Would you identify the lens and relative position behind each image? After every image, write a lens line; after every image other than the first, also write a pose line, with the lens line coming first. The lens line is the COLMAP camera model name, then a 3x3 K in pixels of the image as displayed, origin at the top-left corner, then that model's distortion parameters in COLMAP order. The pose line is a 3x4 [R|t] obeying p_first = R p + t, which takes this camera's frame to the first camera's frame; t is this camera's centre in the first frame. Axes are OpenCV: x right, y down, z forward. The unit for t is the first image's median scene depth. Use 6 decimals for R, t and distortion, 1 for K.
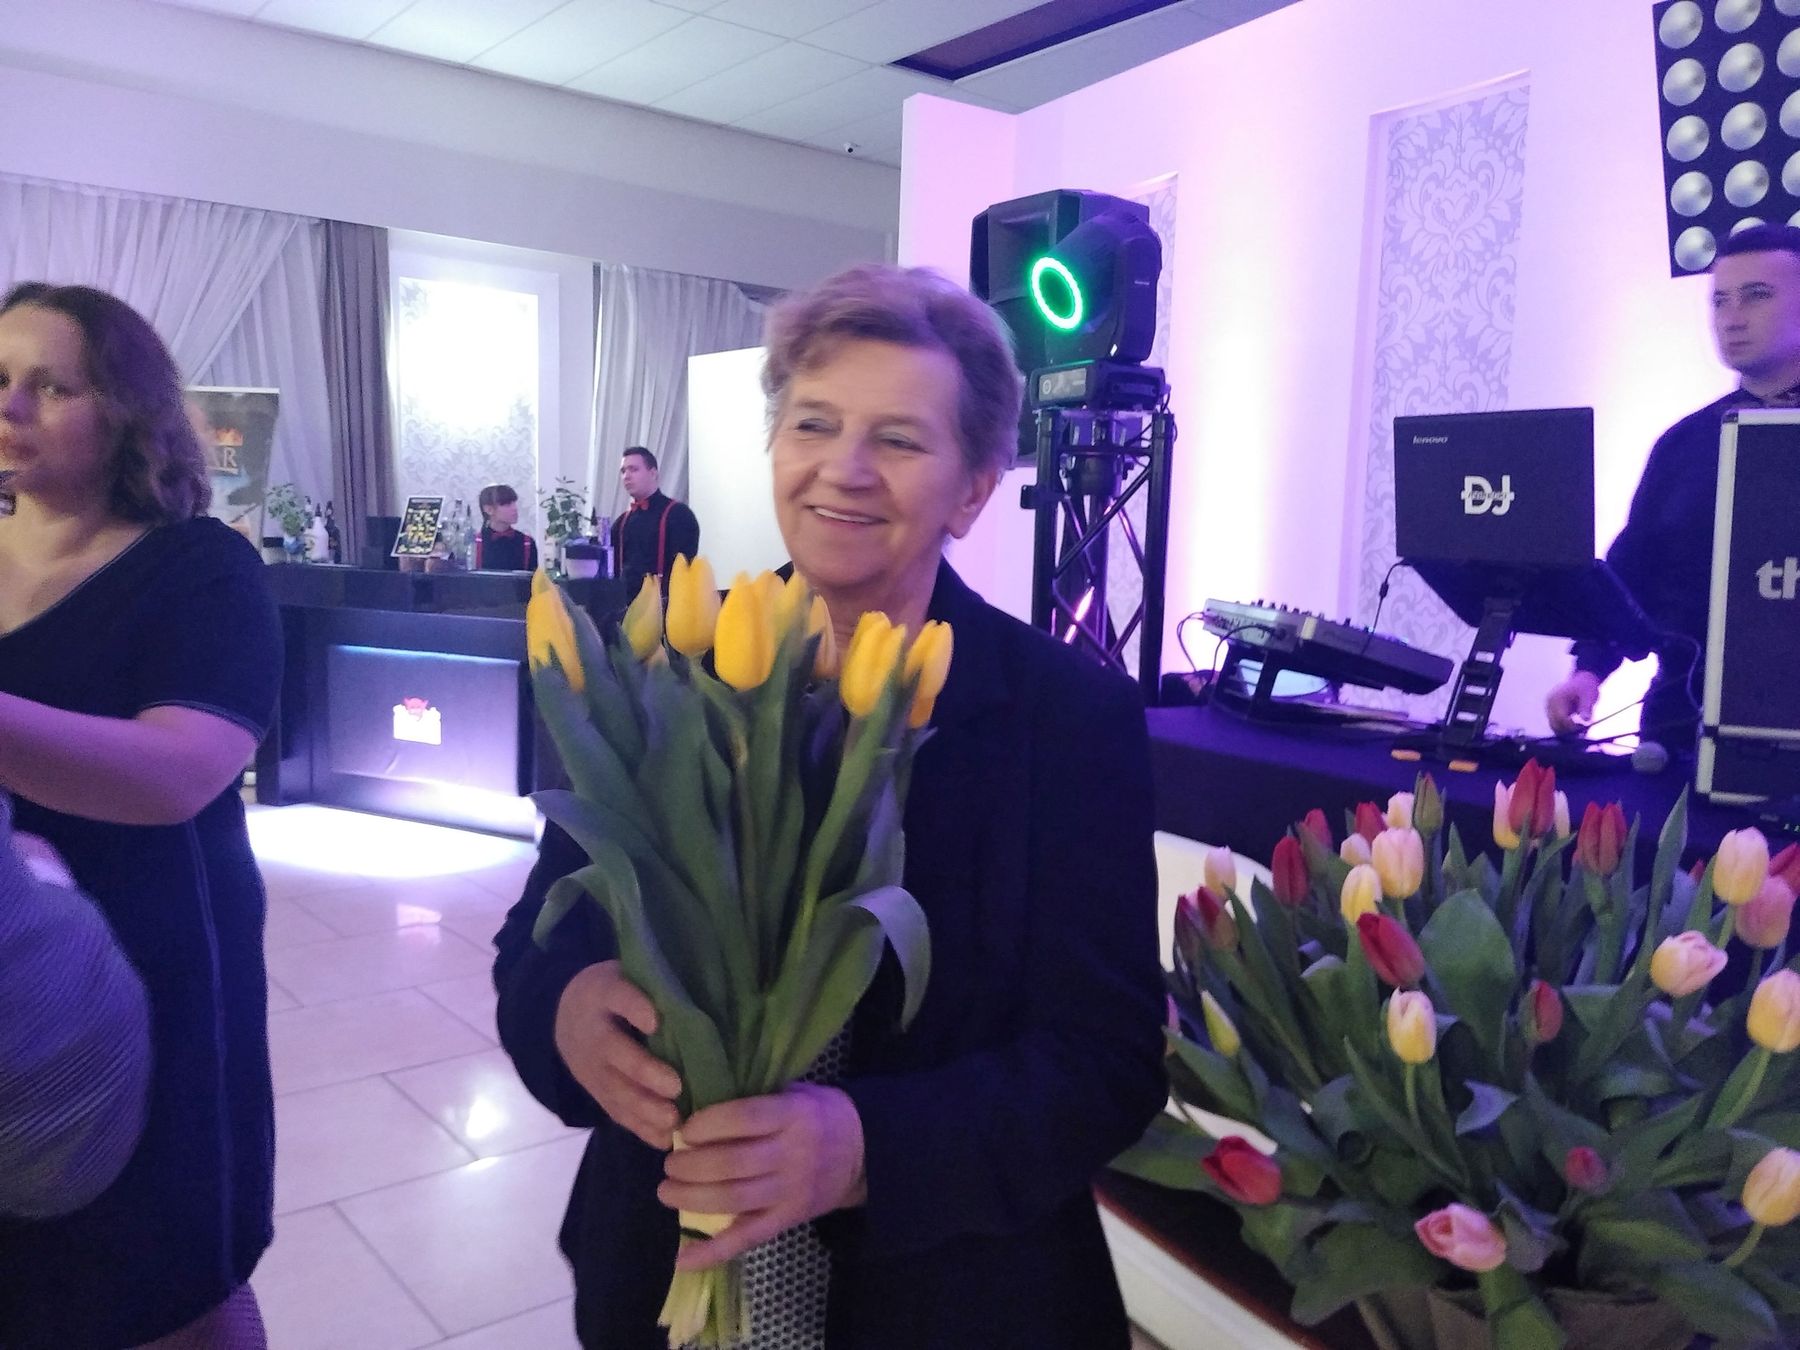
lens RADIAL K [[1414.1, 0, 920.9], [0, 1414.1, 663.0], [0, 0, 1]] dist [0.086412, -0.144784]
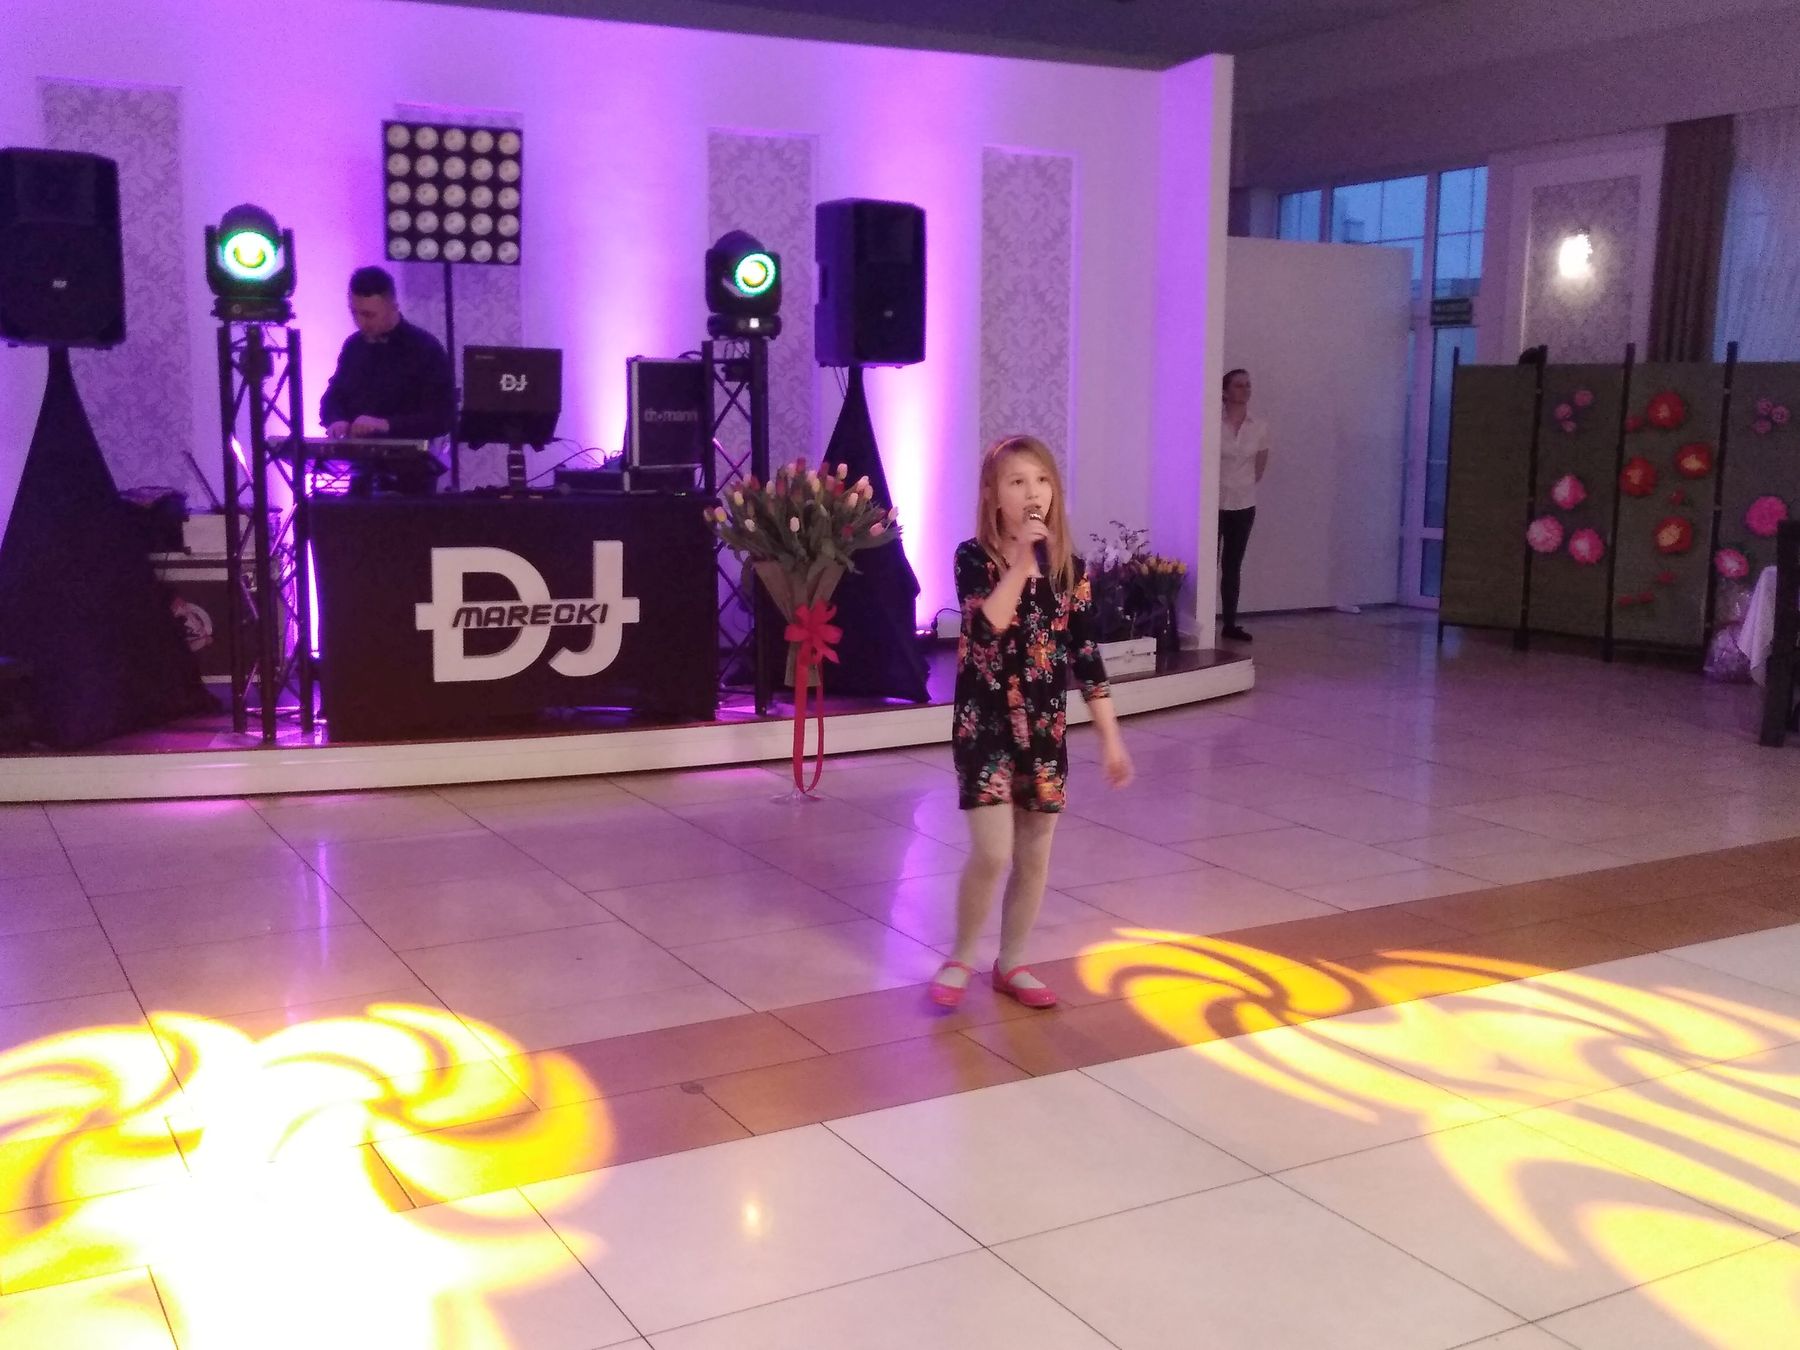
lens RADIAL K [[1856.0, 0, 900.0], [0, 1856.0, 675.0], [0, 0, 1]] dist [0.044748, 0.008405]
pose [[0.172288, -0.166970, 0.970792, -1.442922], [0.085177, 0.984363, 0.154188, -0.035470], [-0.981357, 0.056124, 0.183816, -0.089936]]
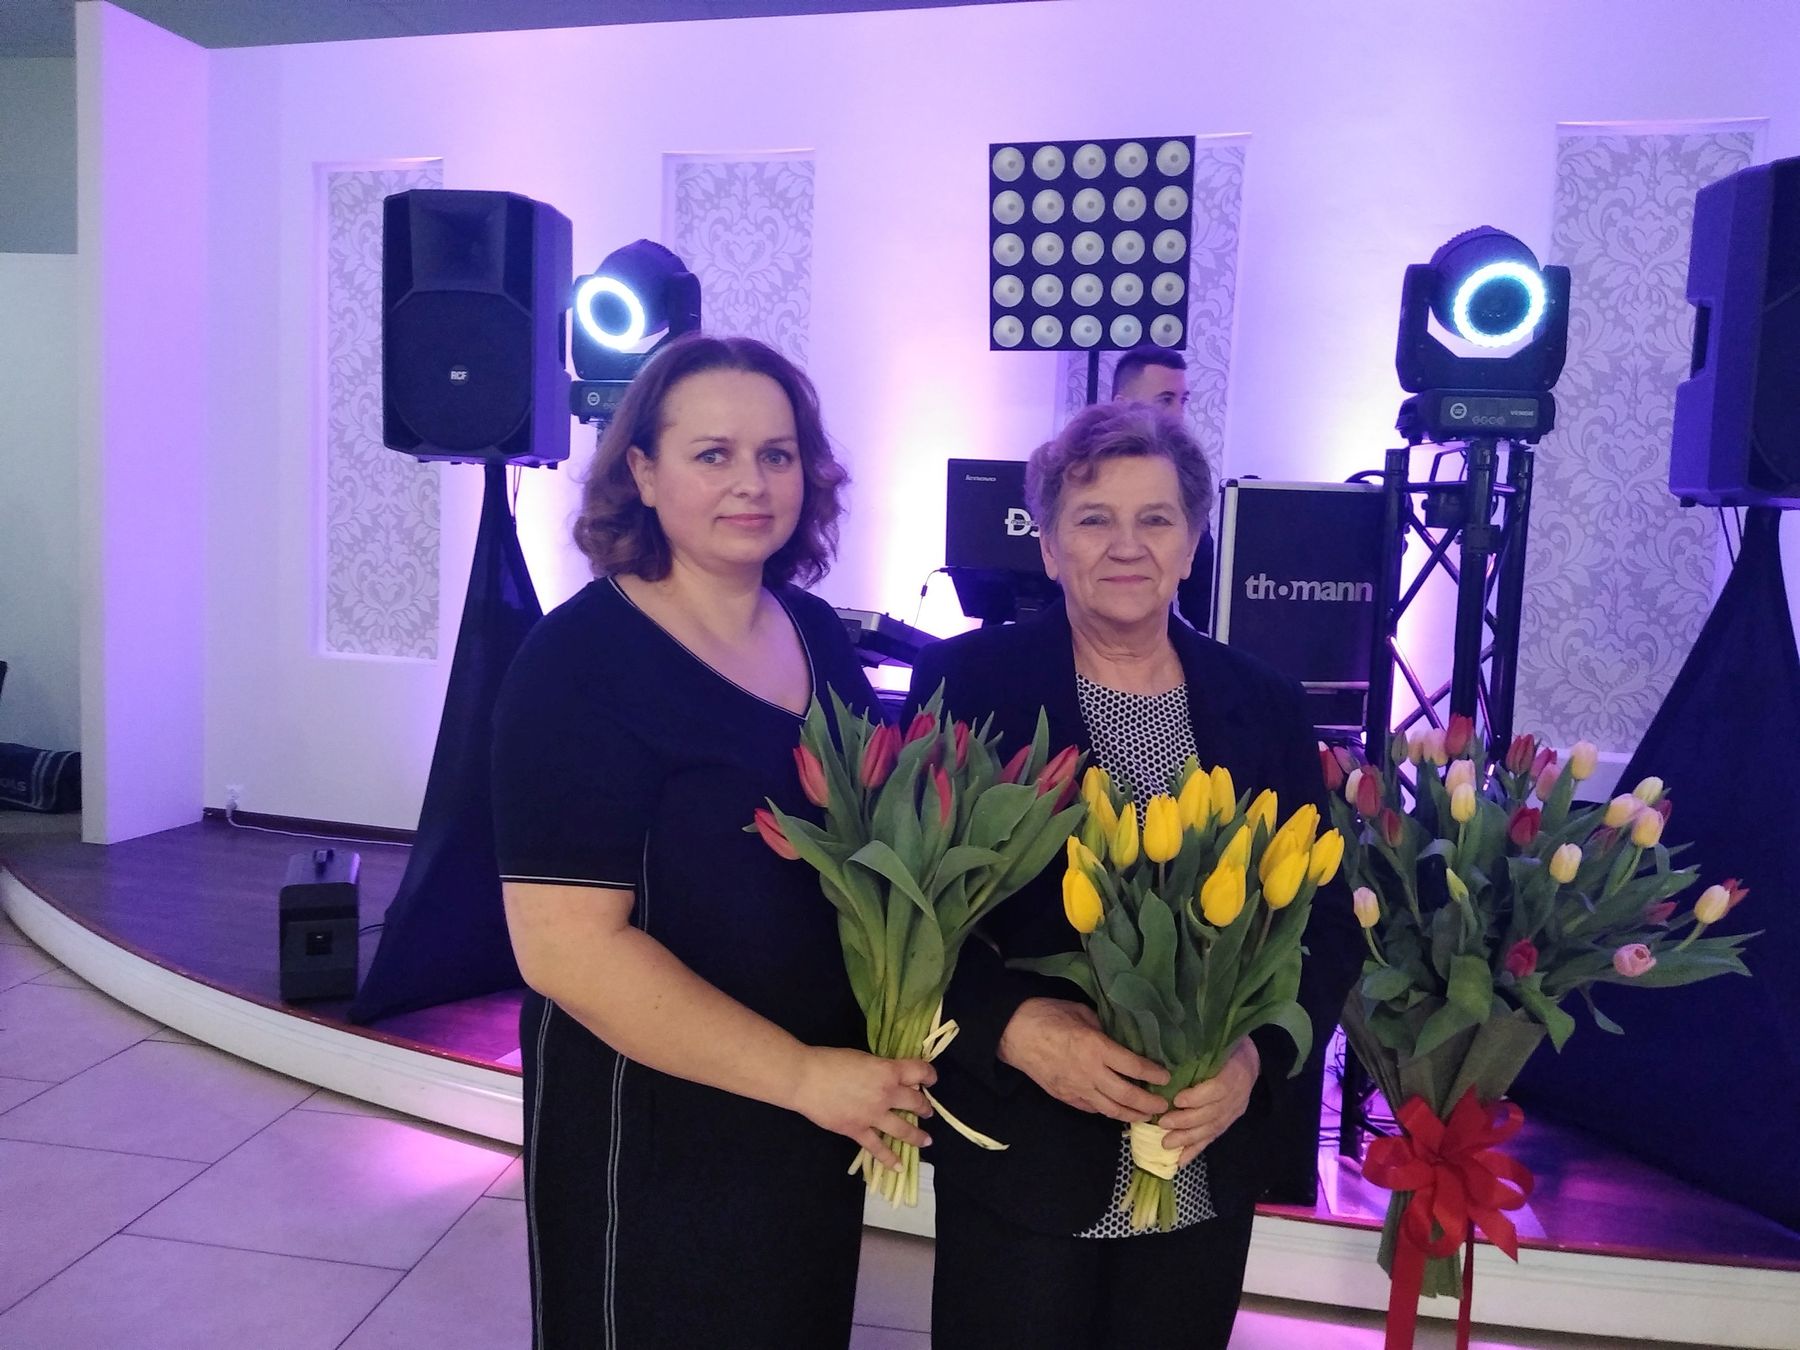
lens RADIAL K [[1382.9, 0, 928.6], [0, 1382.9, 672.4], [0, 0, 1]] dist [0.089647, -0.113963]
pose [[0.730083, -0.066180, 0.680146, -0.328775], [0.041387, 0.997755, 0.052658, -0.027434], [-0.682104, -0.010296, 0.731183, 0.054815]]
